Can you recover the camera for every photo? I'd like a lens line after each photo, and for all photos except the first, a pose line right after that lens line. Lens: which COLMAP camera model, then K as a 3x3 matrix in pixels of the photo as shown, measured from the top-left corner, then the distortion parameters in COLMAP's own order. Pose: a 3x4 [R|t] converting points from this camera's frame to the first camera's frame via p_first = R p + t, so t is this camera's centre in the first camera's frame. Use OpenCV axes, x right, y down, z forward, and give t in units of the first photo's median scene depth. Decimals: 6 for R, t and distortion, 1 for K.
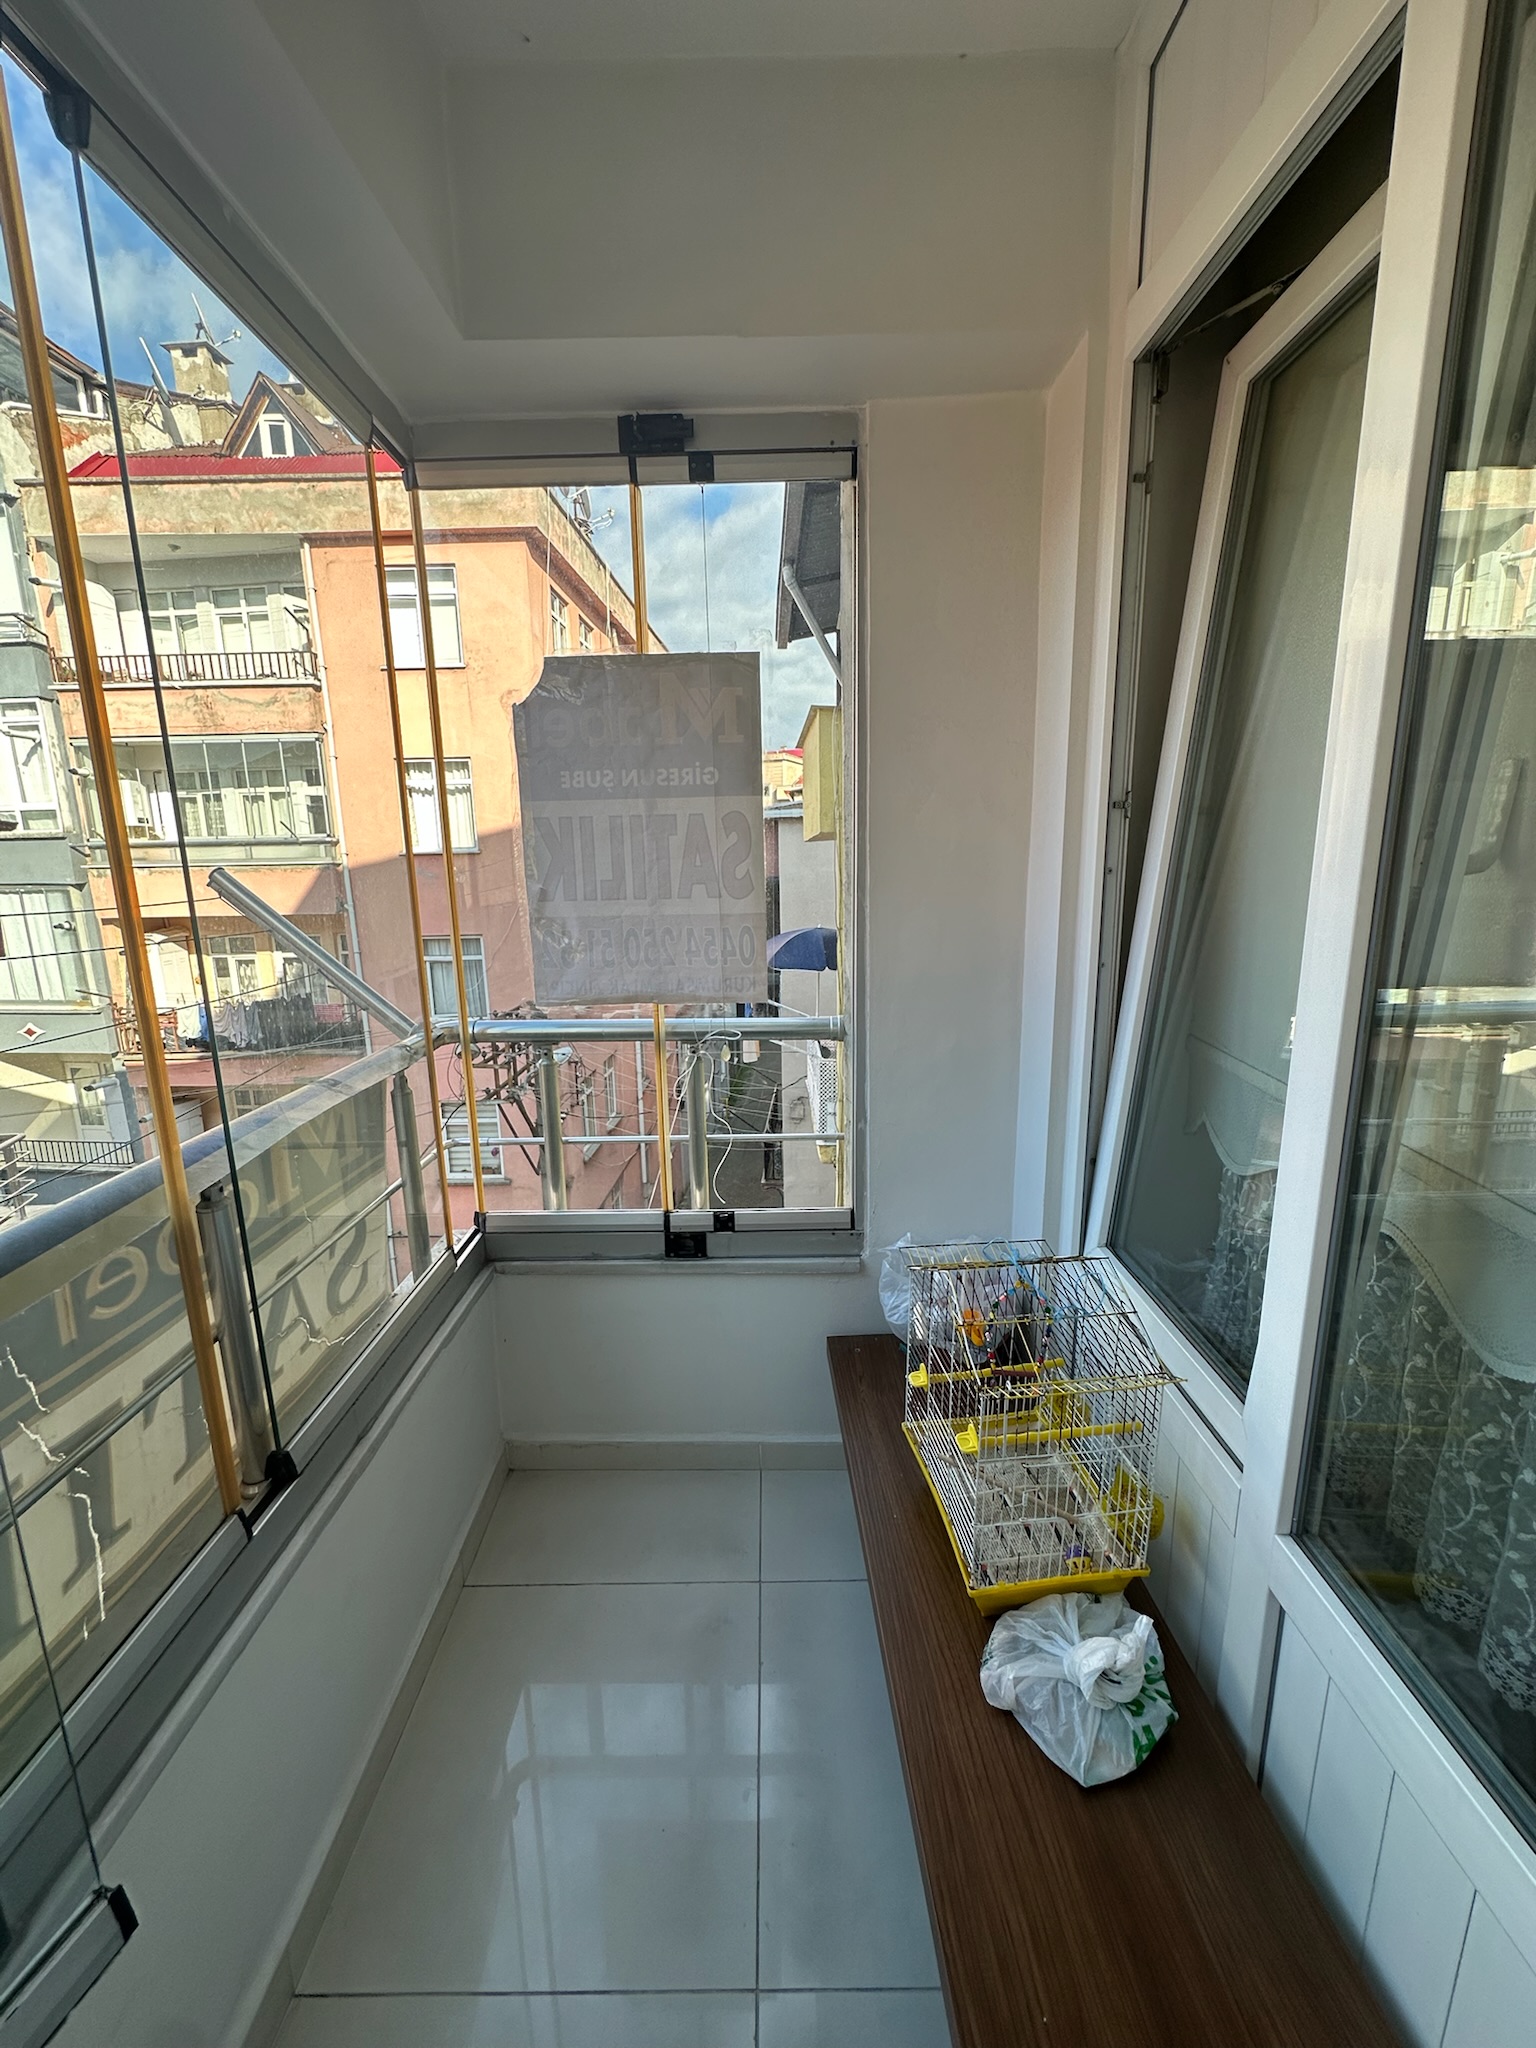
lens RADIAL K [[819.4, 0, 769.2], [0, 819.4, 1023.8], [0, 0, 1]] dist [-0.004595, 0.001631]
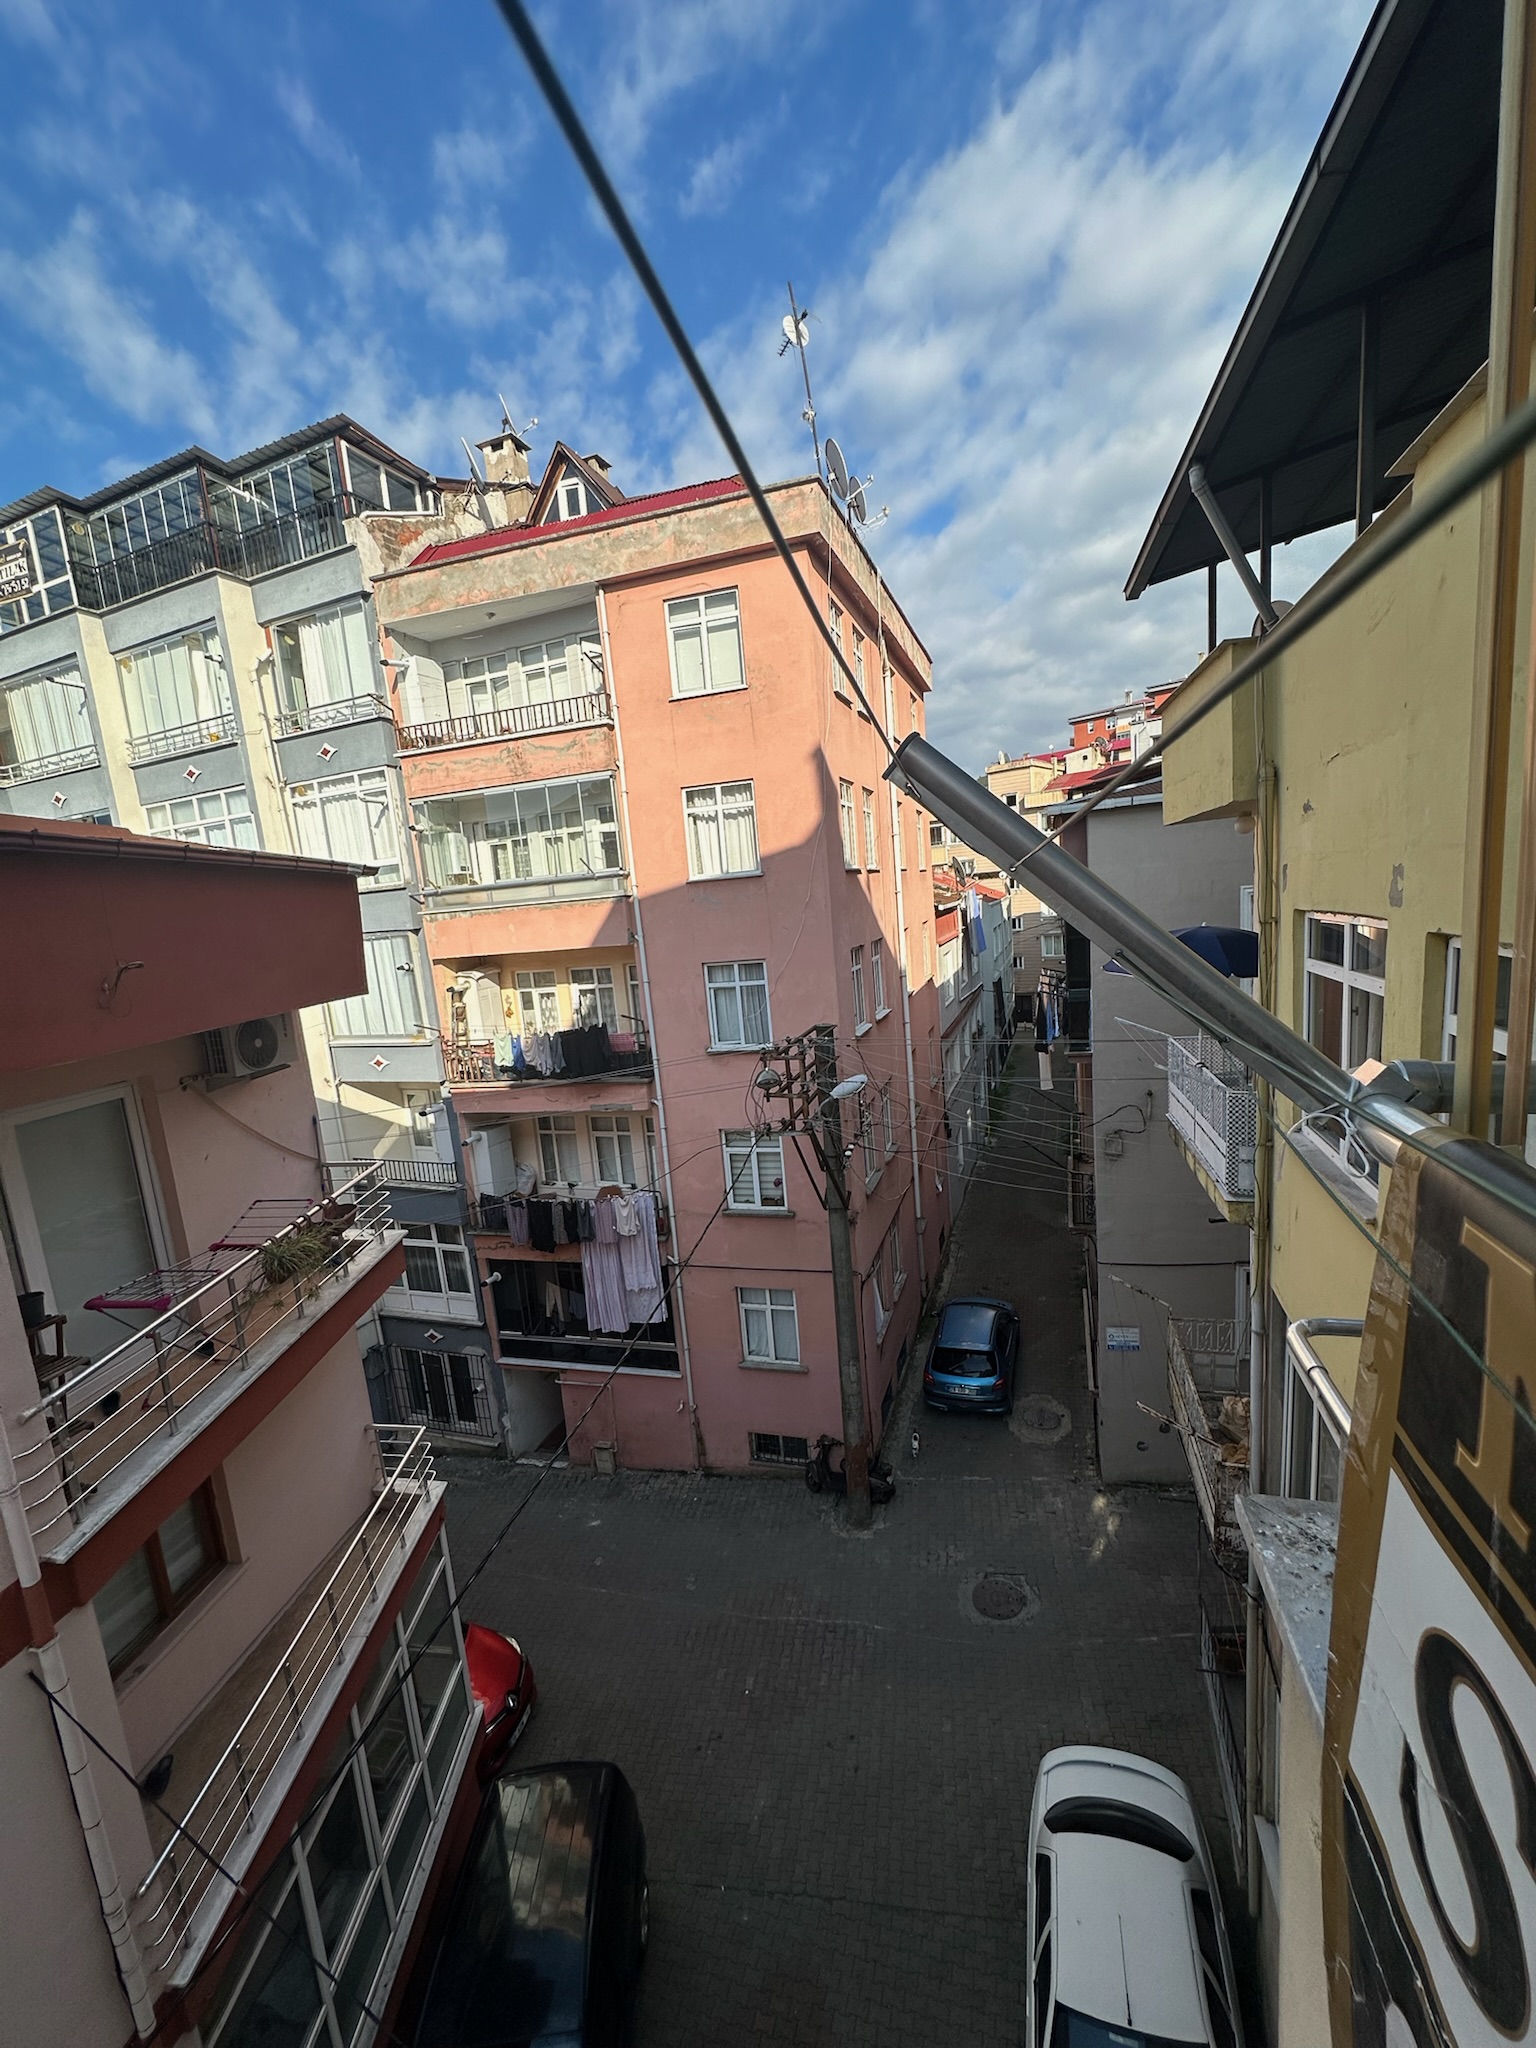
lens RADIAL K [[819.4, 0, 767.1], [0, 819.4, 1022.6], [0, 0, 1]] dist [-0.004595, 0.001631]
pose [[0.960473, -0.022565, -0.277458, -0.080107], [0.014395, 0.999402, -0.031450, -0.002210], [0.278002, 0.026213, 0.960223, 0.067763]]
